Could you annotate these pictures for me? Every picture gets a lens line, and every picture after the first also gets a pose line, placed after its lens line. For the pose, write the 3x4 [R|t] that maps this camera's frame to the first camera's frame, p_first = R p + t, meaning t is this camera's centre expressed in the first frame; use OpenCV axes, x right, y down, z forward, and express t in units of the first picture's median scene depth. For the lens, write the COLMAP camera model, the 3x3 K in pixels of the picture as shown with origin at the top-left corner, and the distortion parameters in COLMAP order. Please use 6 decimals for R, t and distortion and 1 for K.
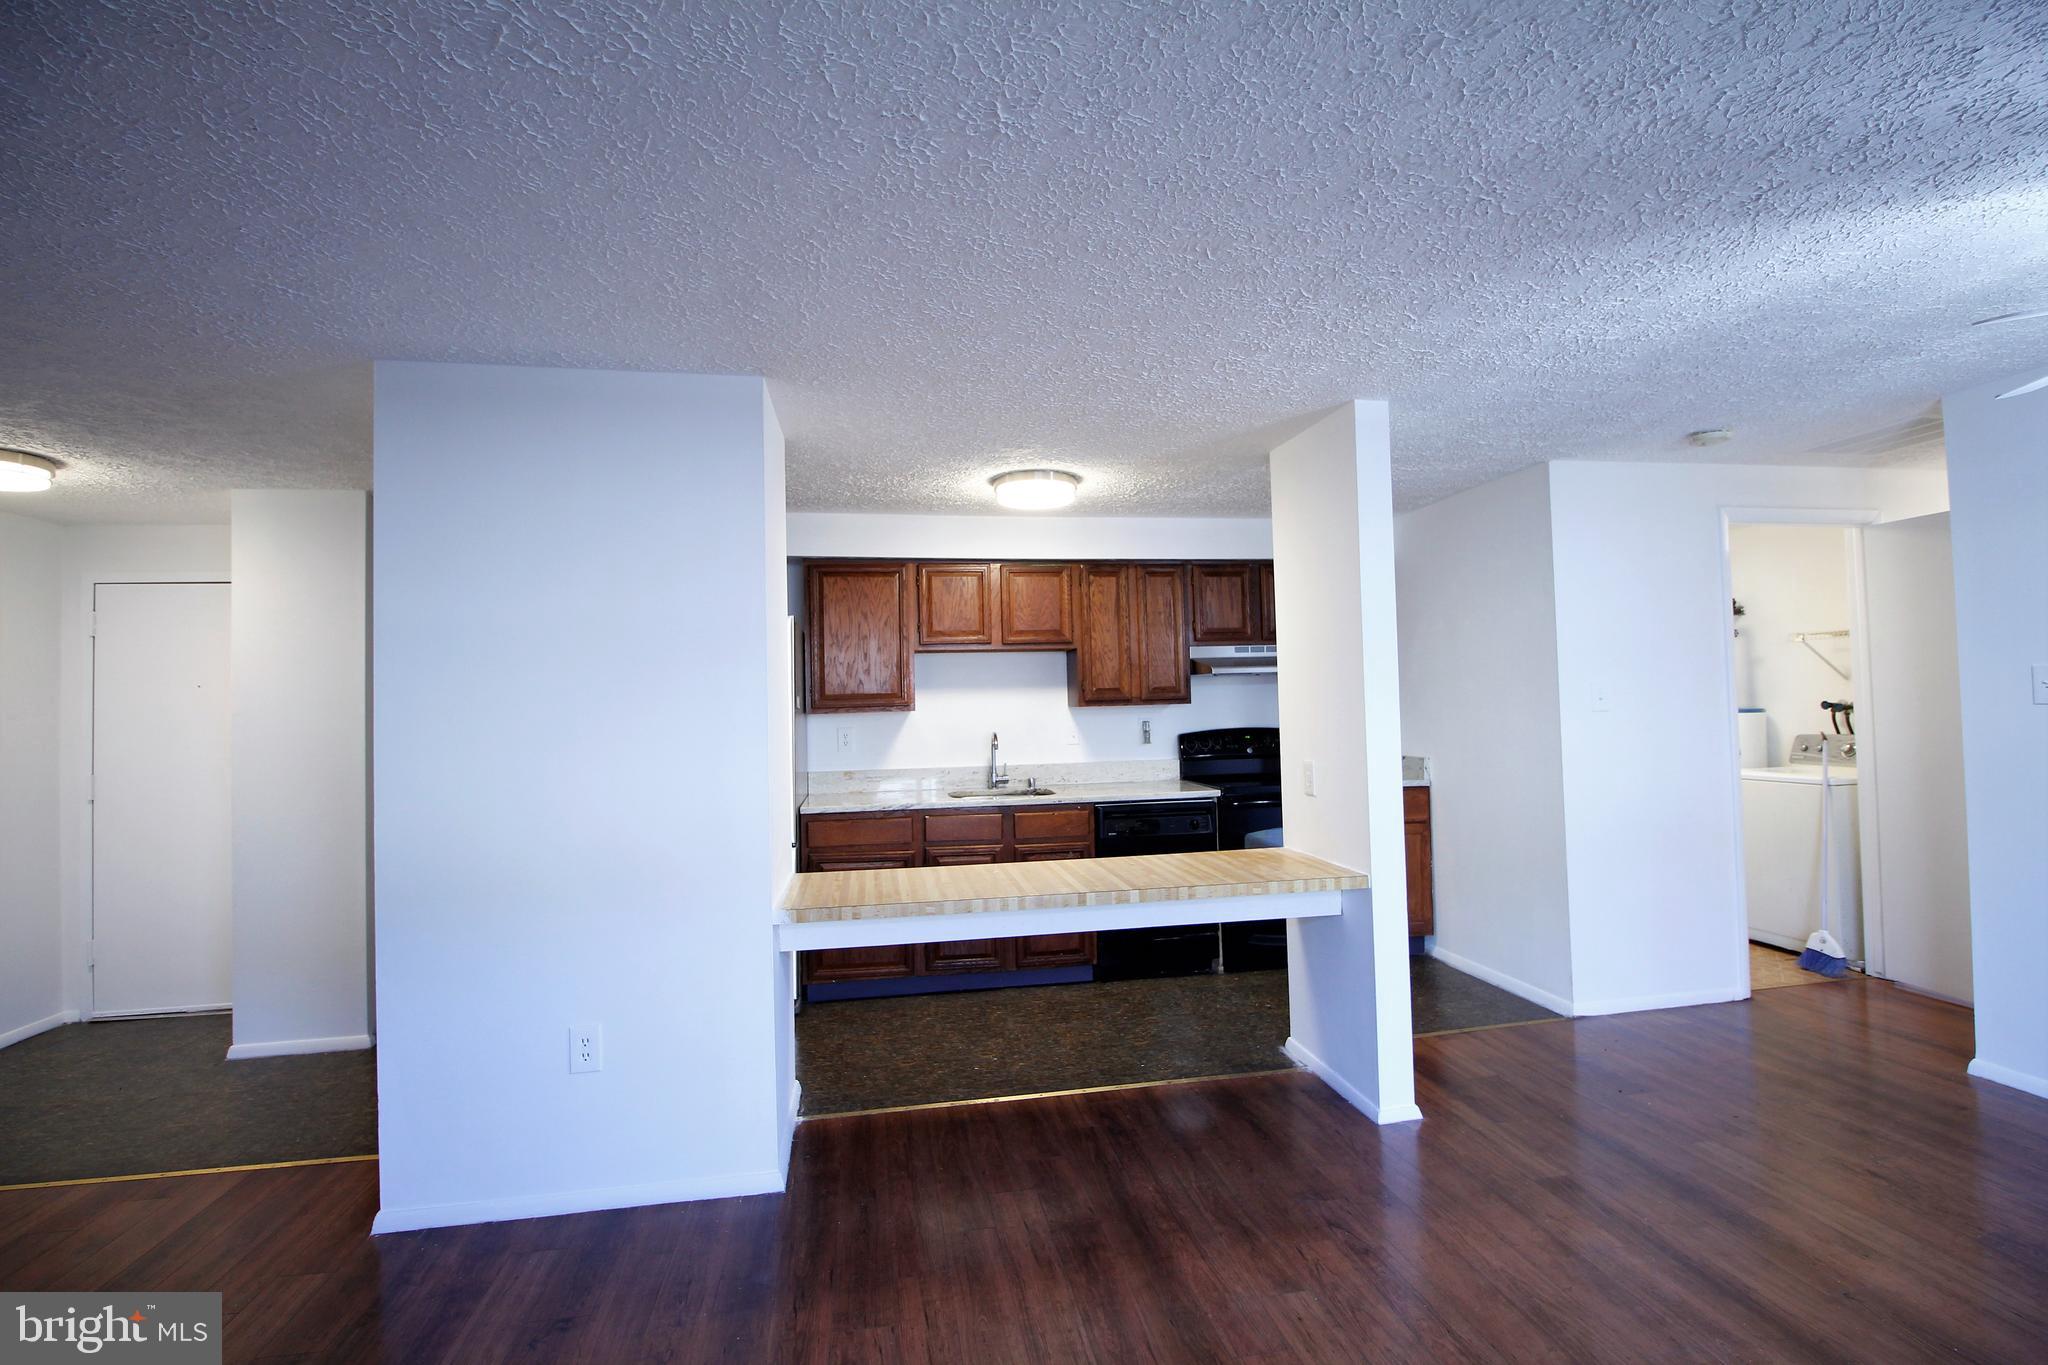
lens RADIAL K [[951.4, 0, 1037.7], [0, 951.4, 675.7], [0, 0, 1]] dist [-0.001589, -0.011675]
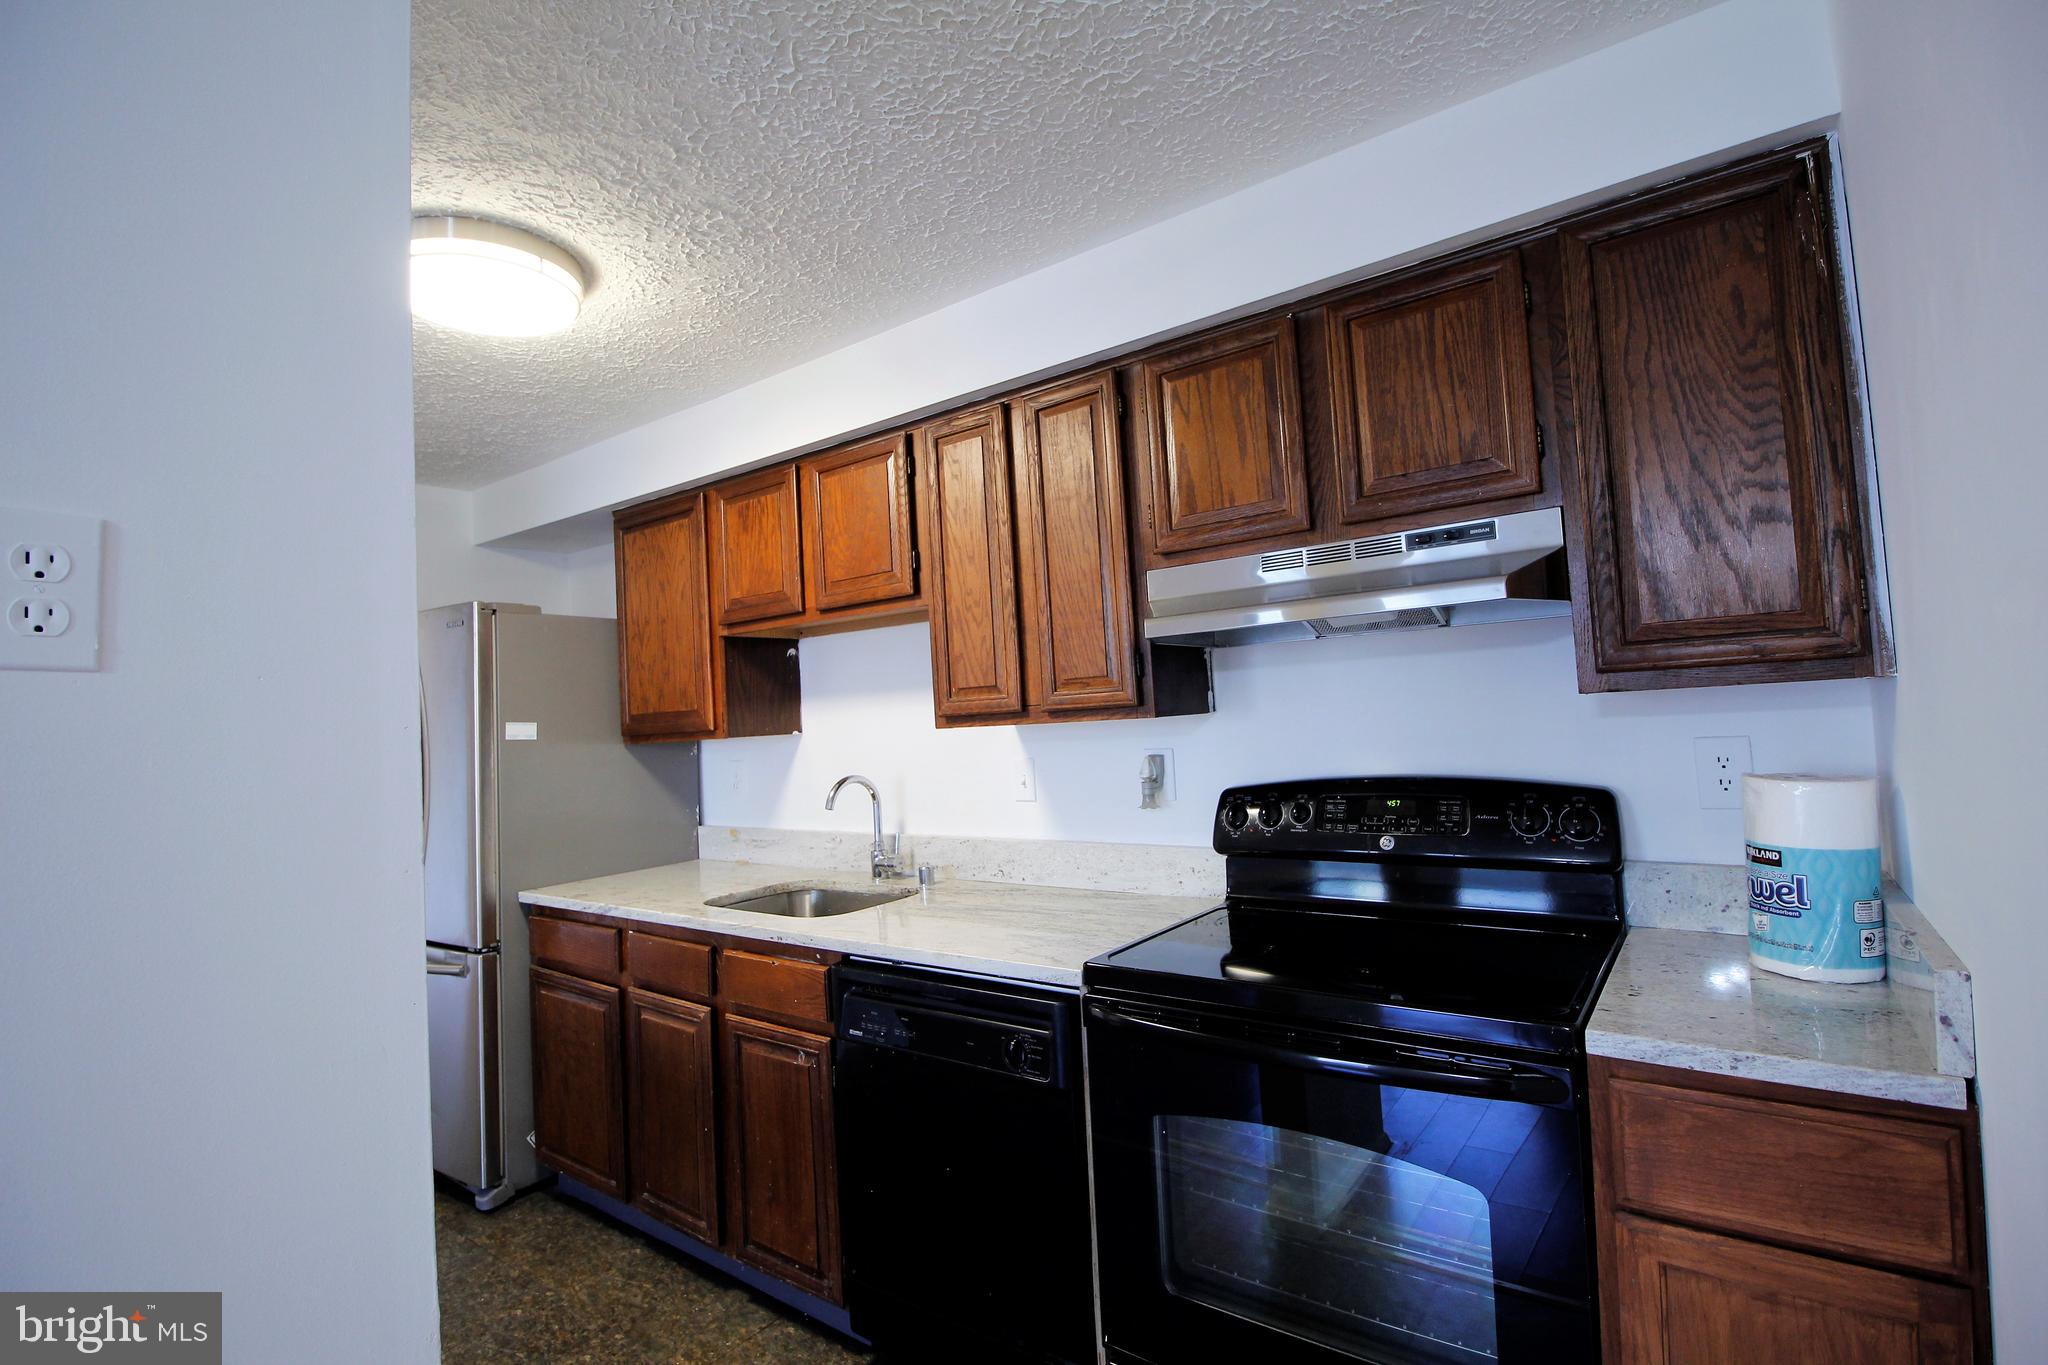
lens RADIAL K [[951.4, 0, 1037.7], [0, 951.4, 675.7], [0, 0, 1]] dist [-0.001589, -0.011675]
pose [[0.691198, -0.042279, -0.721428, 0.441825], [0.056749, 0.998380, -0.004139, 0.012029], [0.720434, -0.038080, 0.692477, 0.753310]]
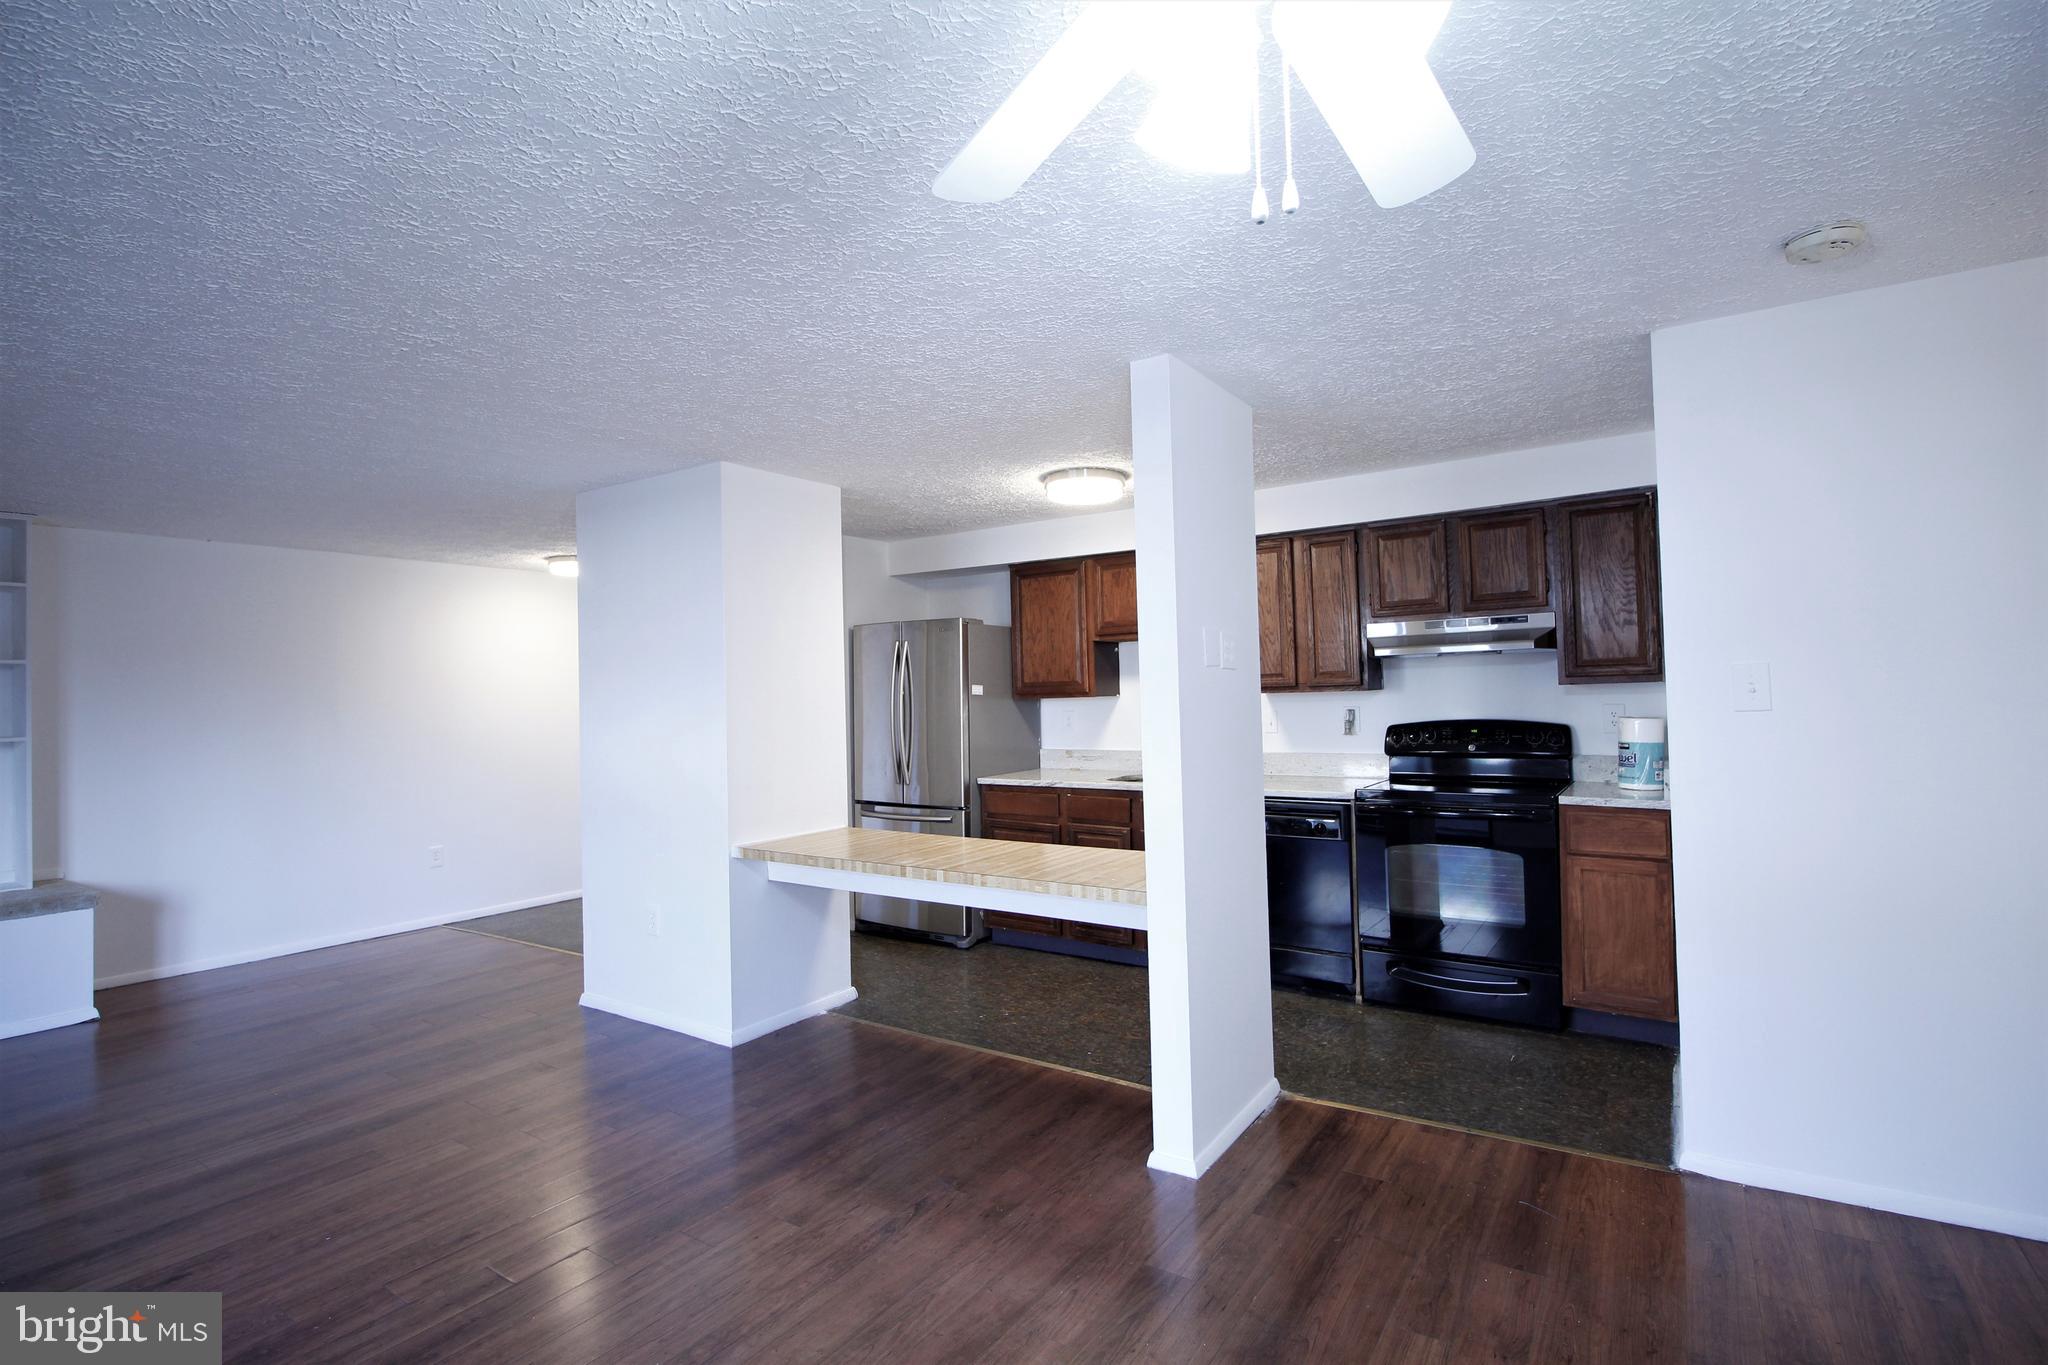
lens RADIAL K [[951.4, 0, 1037.7], [0, 951.4, 675.7], [0, 0, 1]] dist [-0.001589, -0.011675]
pose [[0.719899, -0.006840, -0.694045, 0.586839], [0.027531, 0.999446, 0.018706, -0.009075], [0.693532, -0.032575, 0.719689, 0.186683]]
